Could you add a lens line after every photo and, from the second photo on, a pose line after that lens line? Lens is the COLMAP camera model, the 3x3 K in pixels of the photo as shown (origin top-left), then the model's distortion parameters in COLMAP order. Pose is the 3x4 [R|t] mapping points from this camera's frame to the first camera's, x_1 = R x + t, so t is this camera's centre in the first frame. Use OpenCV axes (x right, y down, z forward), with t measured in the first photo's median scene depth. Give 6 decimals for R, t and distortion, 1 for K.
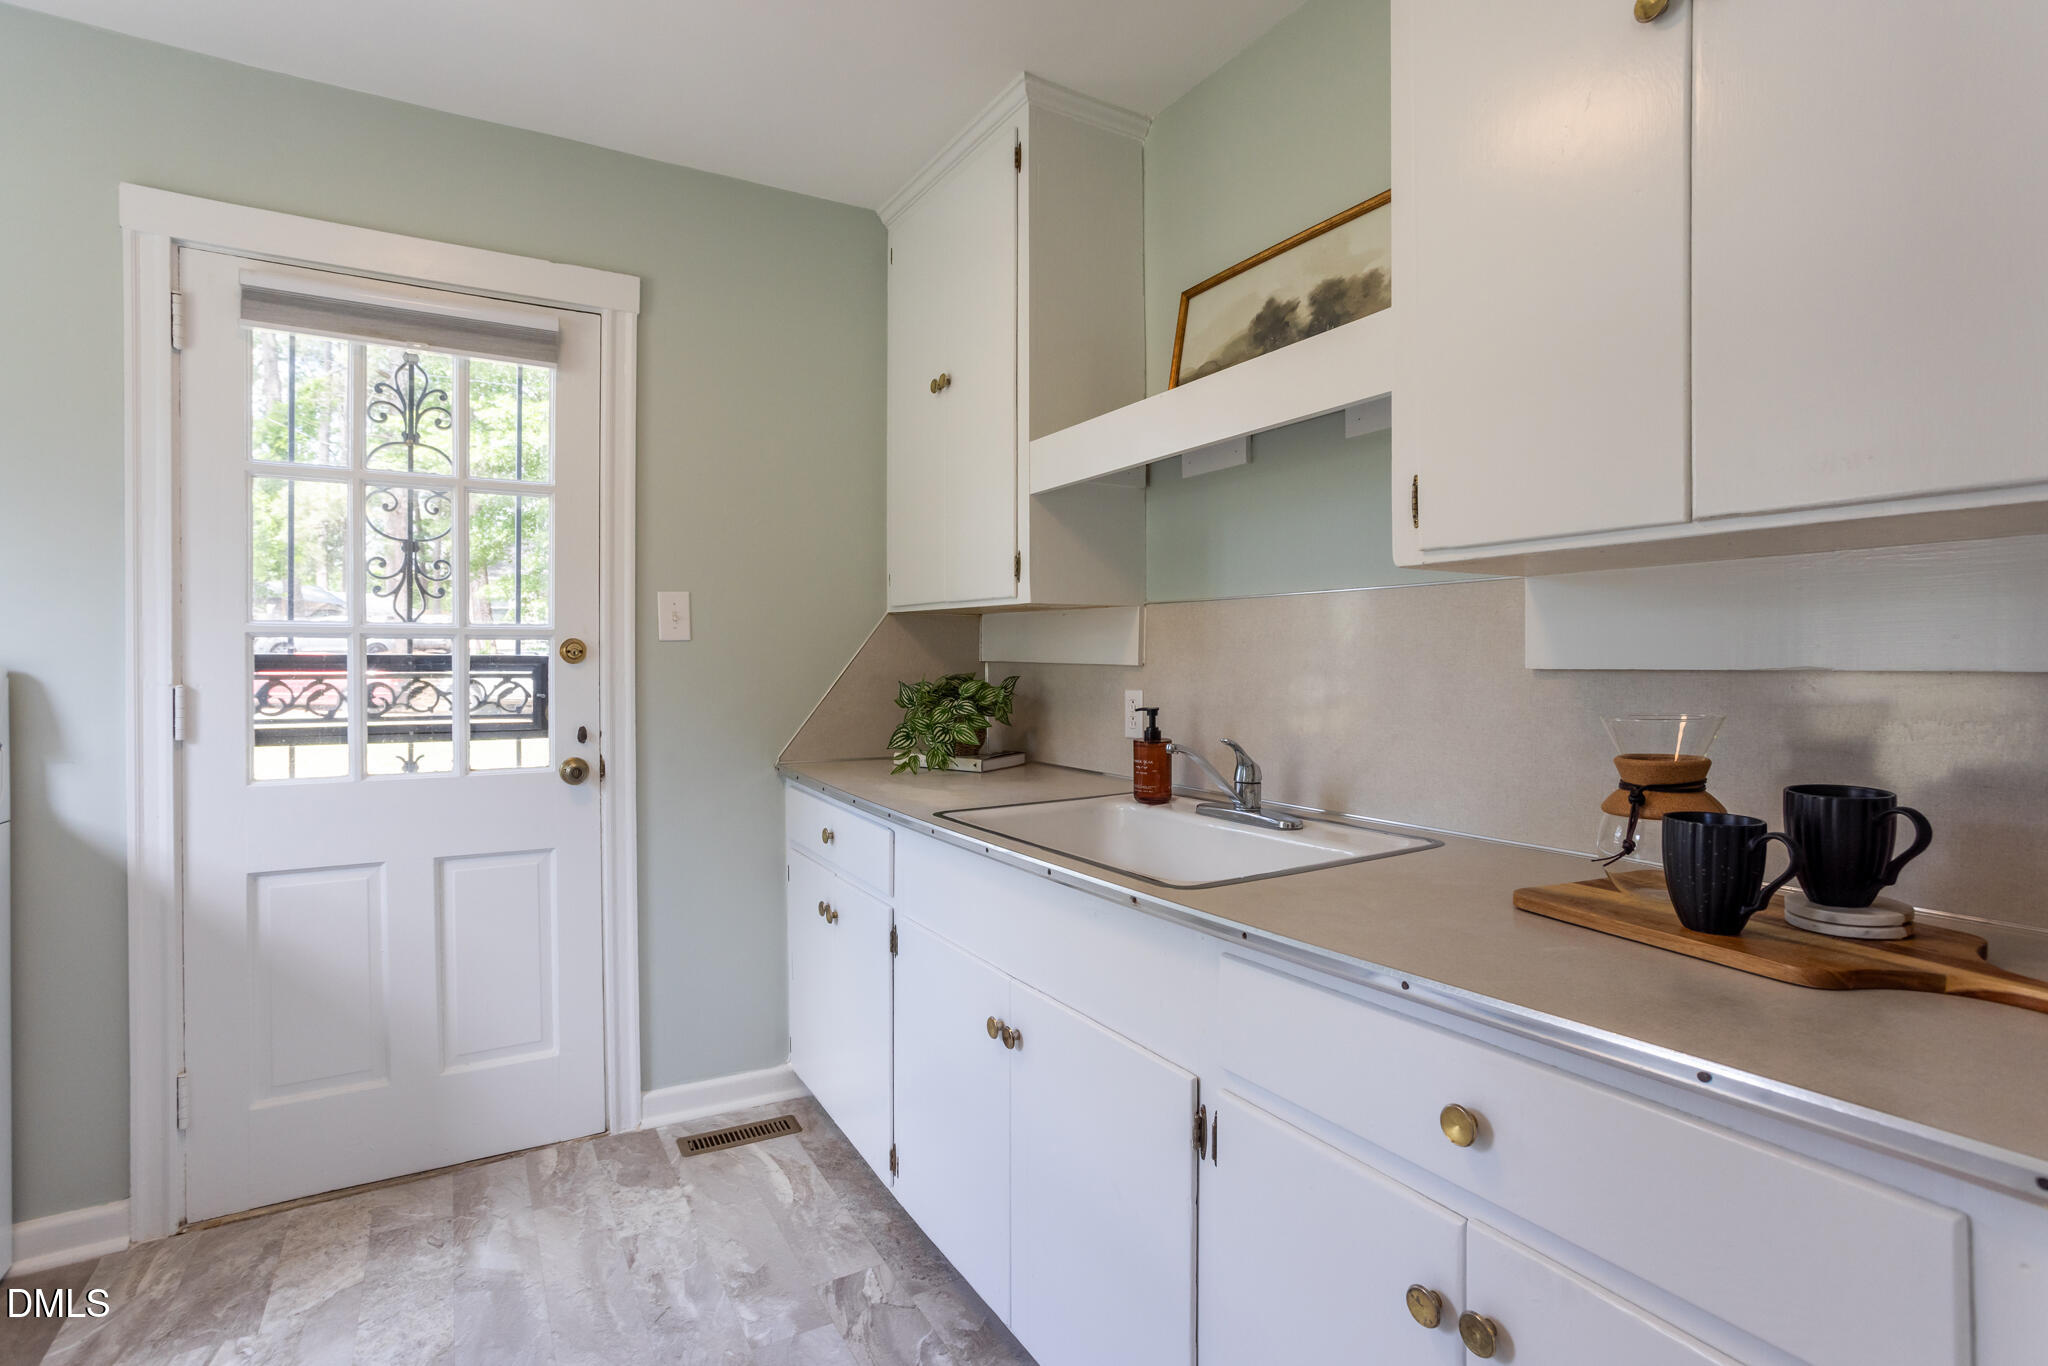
lens RADIAL K [[999.9, 0, 1014.7], [0, 999.9, 674.9], [0, 0, 1]] dist [-0.056422, 0.035017]
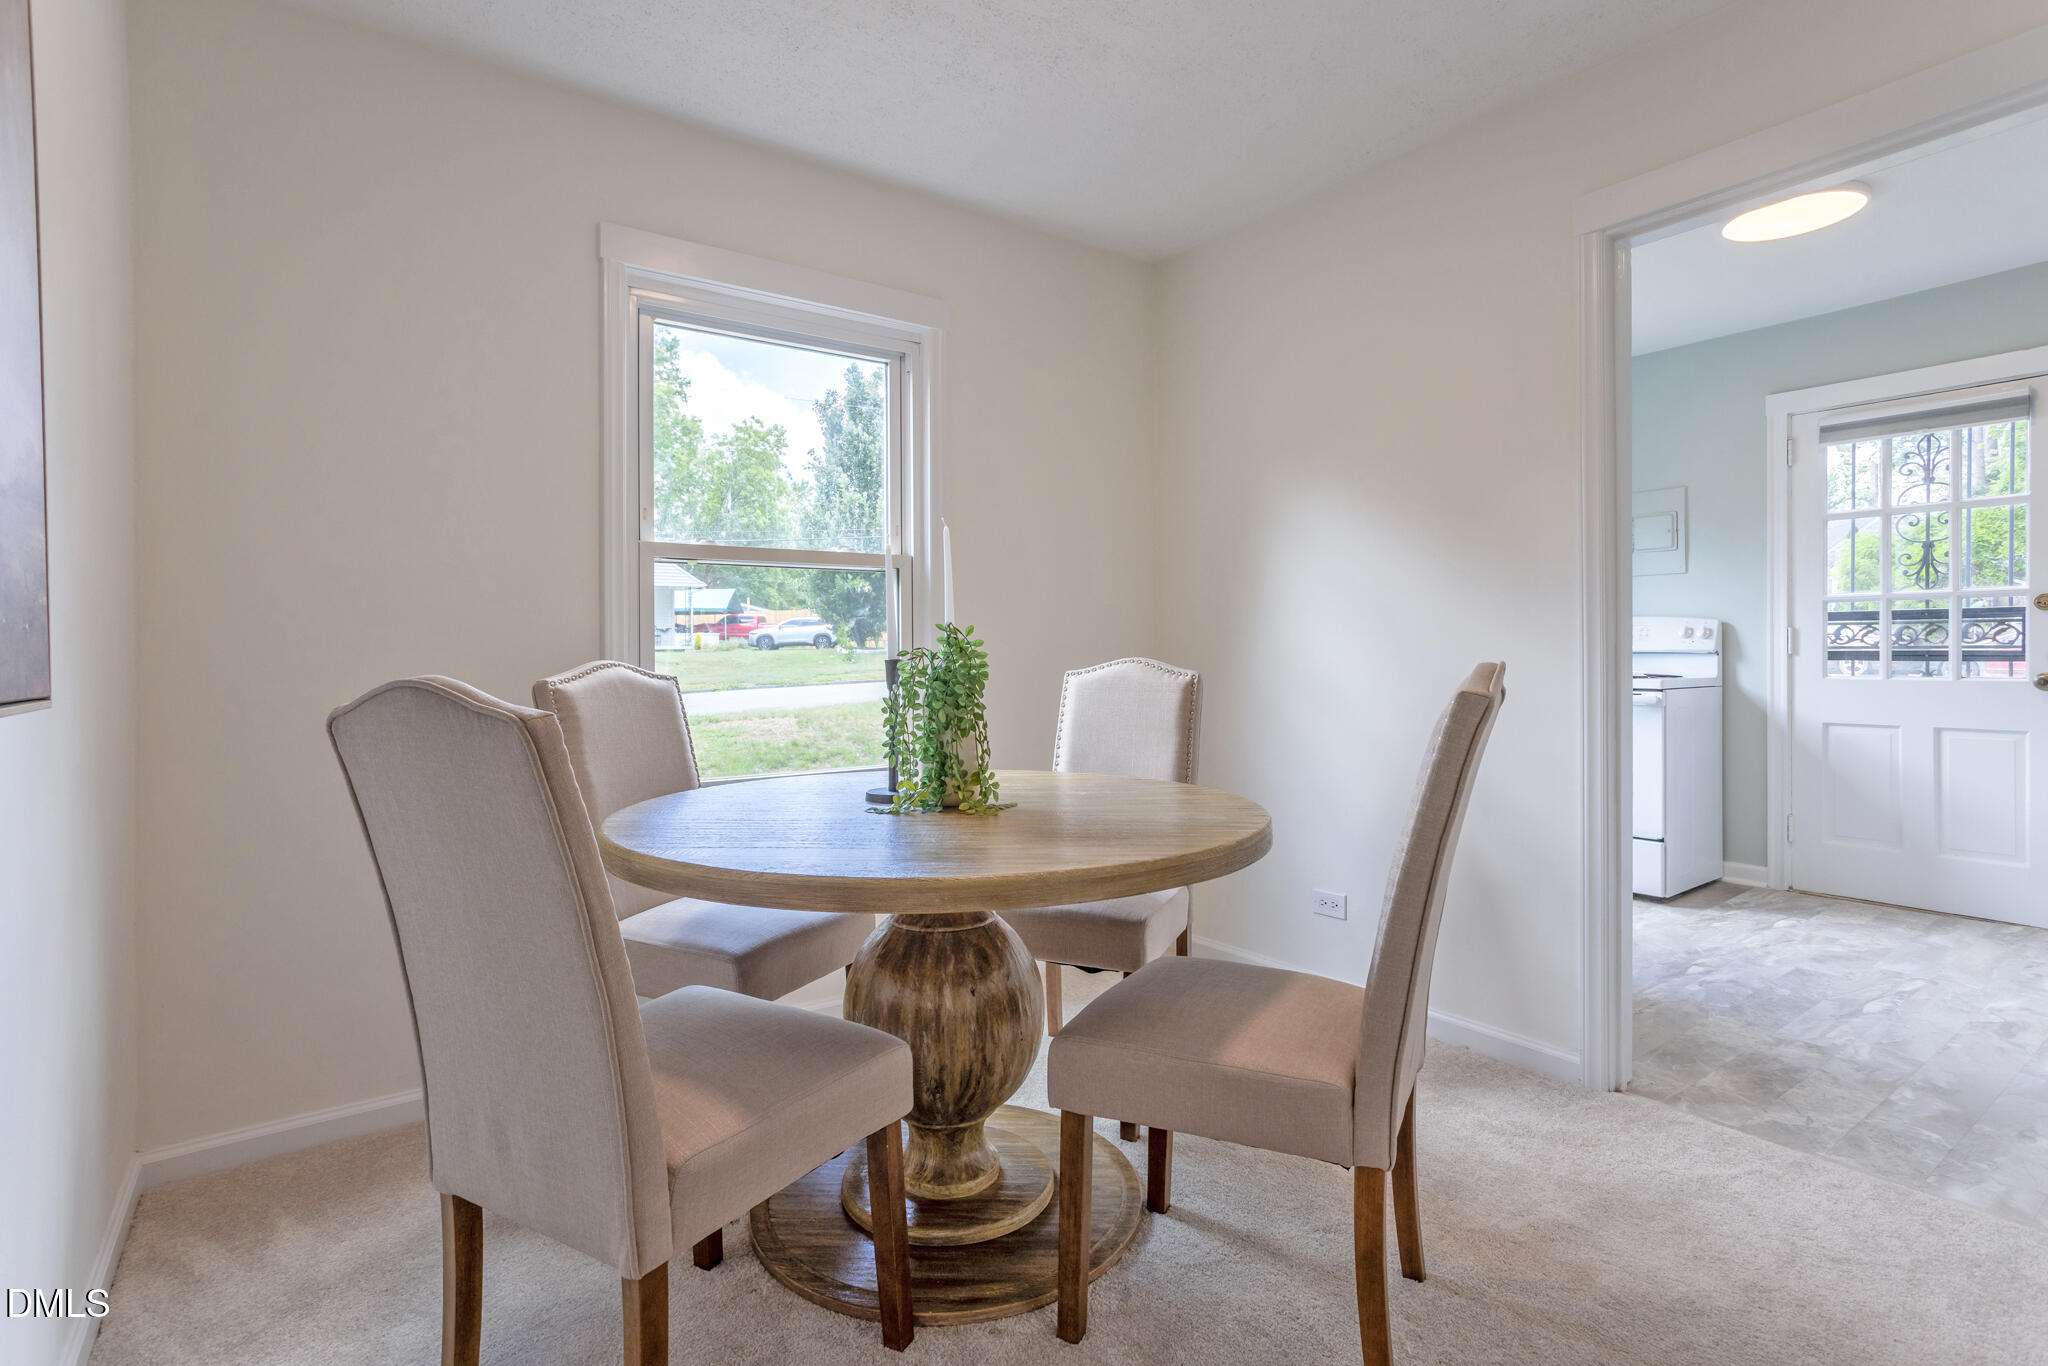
lens RADIAL K [[994.0, 0, 999.0], [0, 994.0, 656.8], [0, 0, 1]] dist [-0.042019, 0.020443]
pose [[0.089151, 0.007560, -0.995989, 0.975066], [-0.002604, 0.999970, 0.007357, 0.056455], [0.996015, 0.001938, 0.089168, -0.792414]]
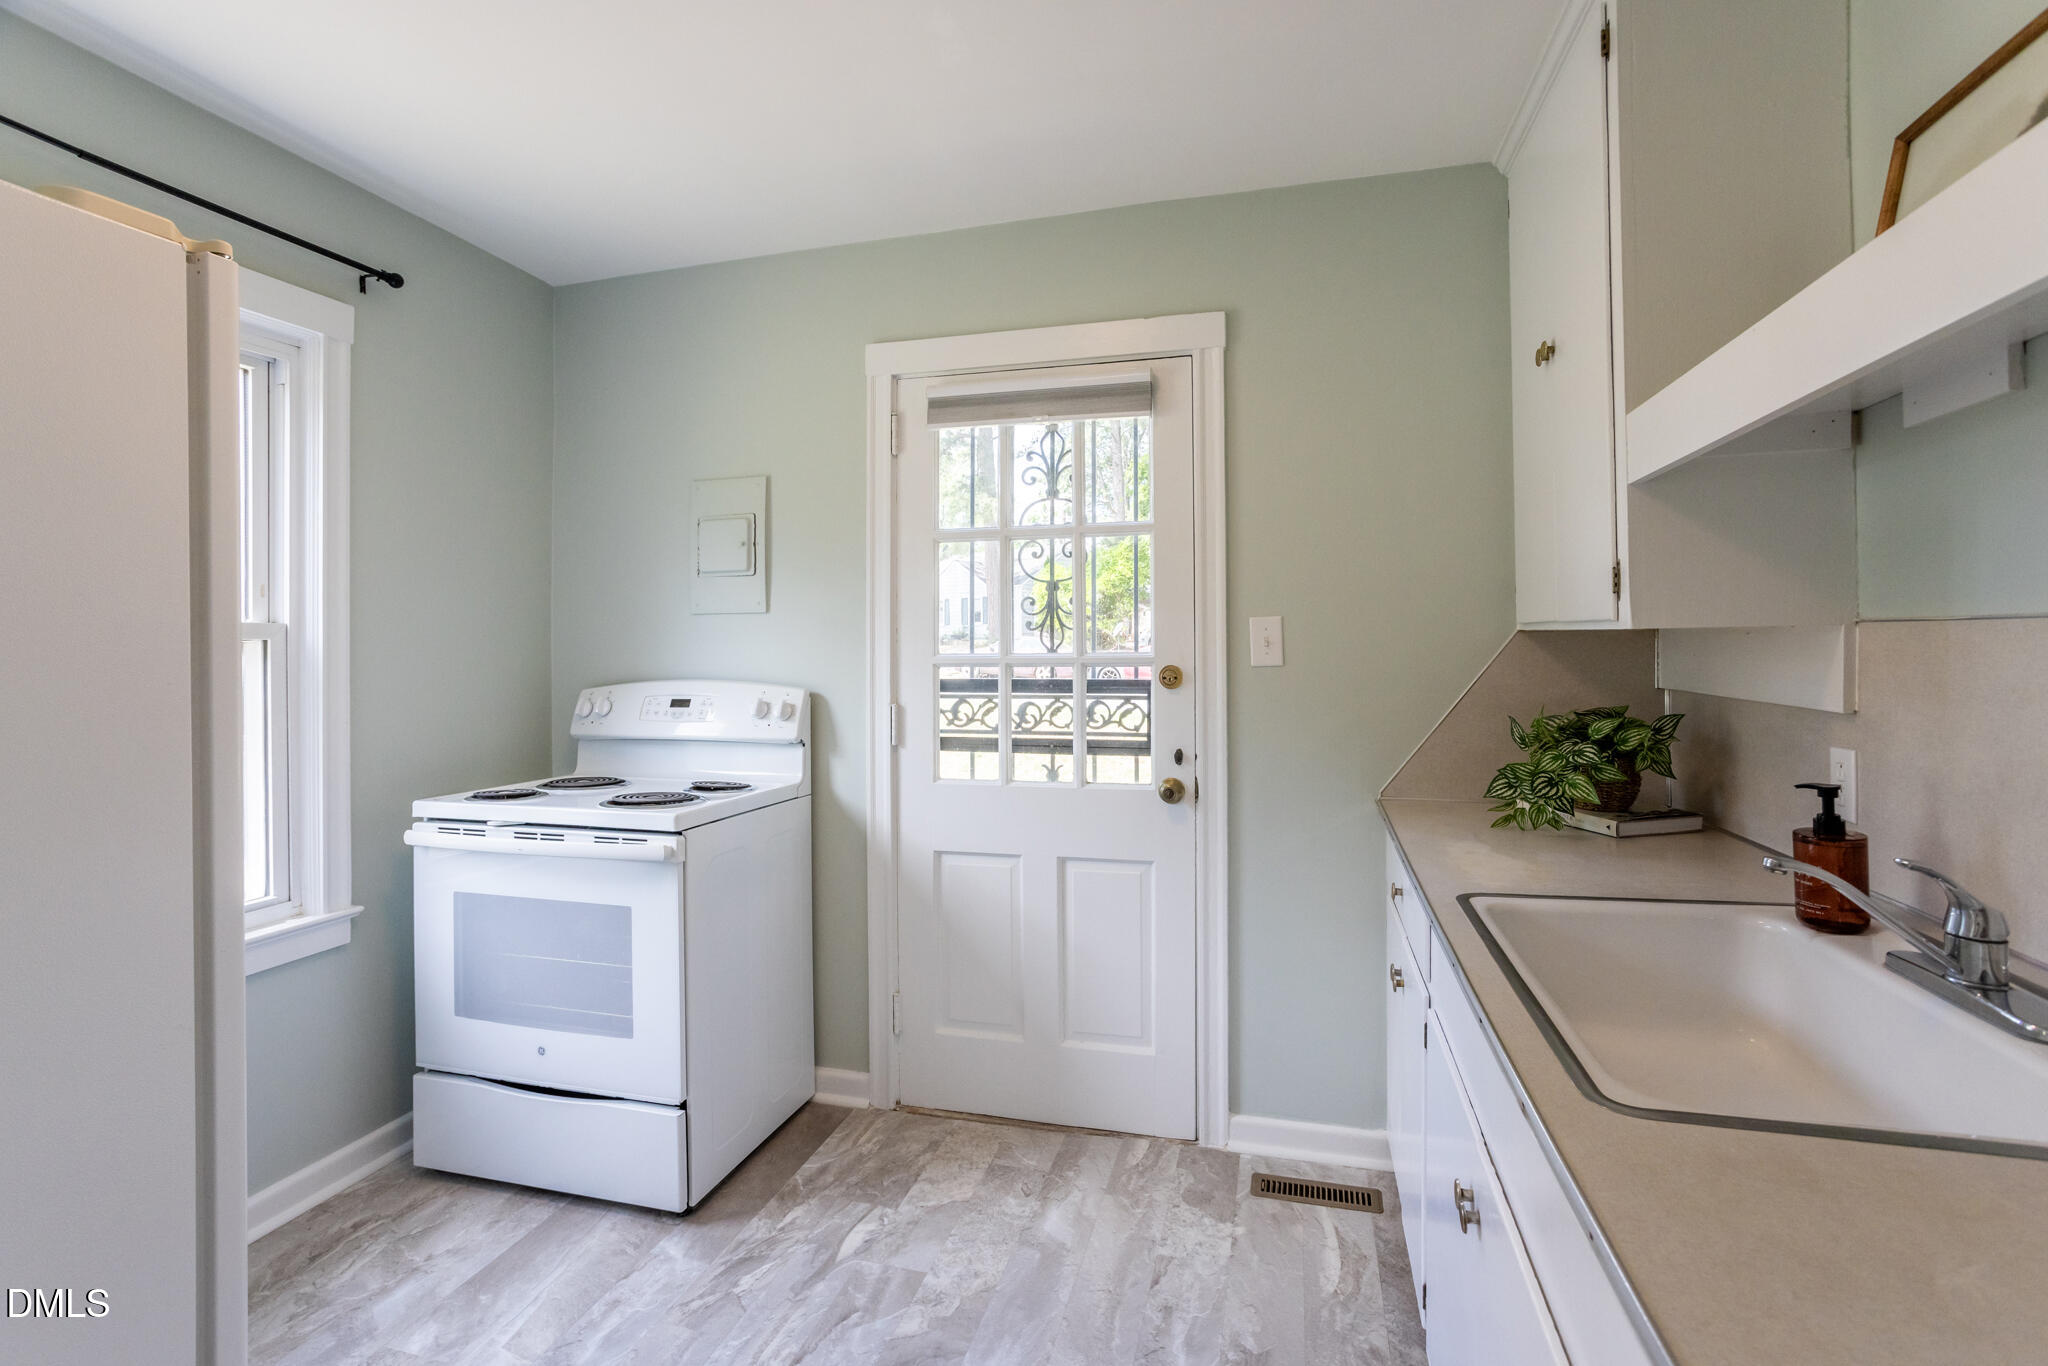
lens RADIAL K [[980.5, 0, 1013.3], [0, 980.5, 644.6], [0, 0, 1]] dist [-0.051955, 0.033448]
pose [[0.699825, -0.009405, -0.714252, 0.203080], [-0.002917, 0.999867, -0.016024, -0.045608], [0.714308, 0.013297, 0.699705, 0.157669]]
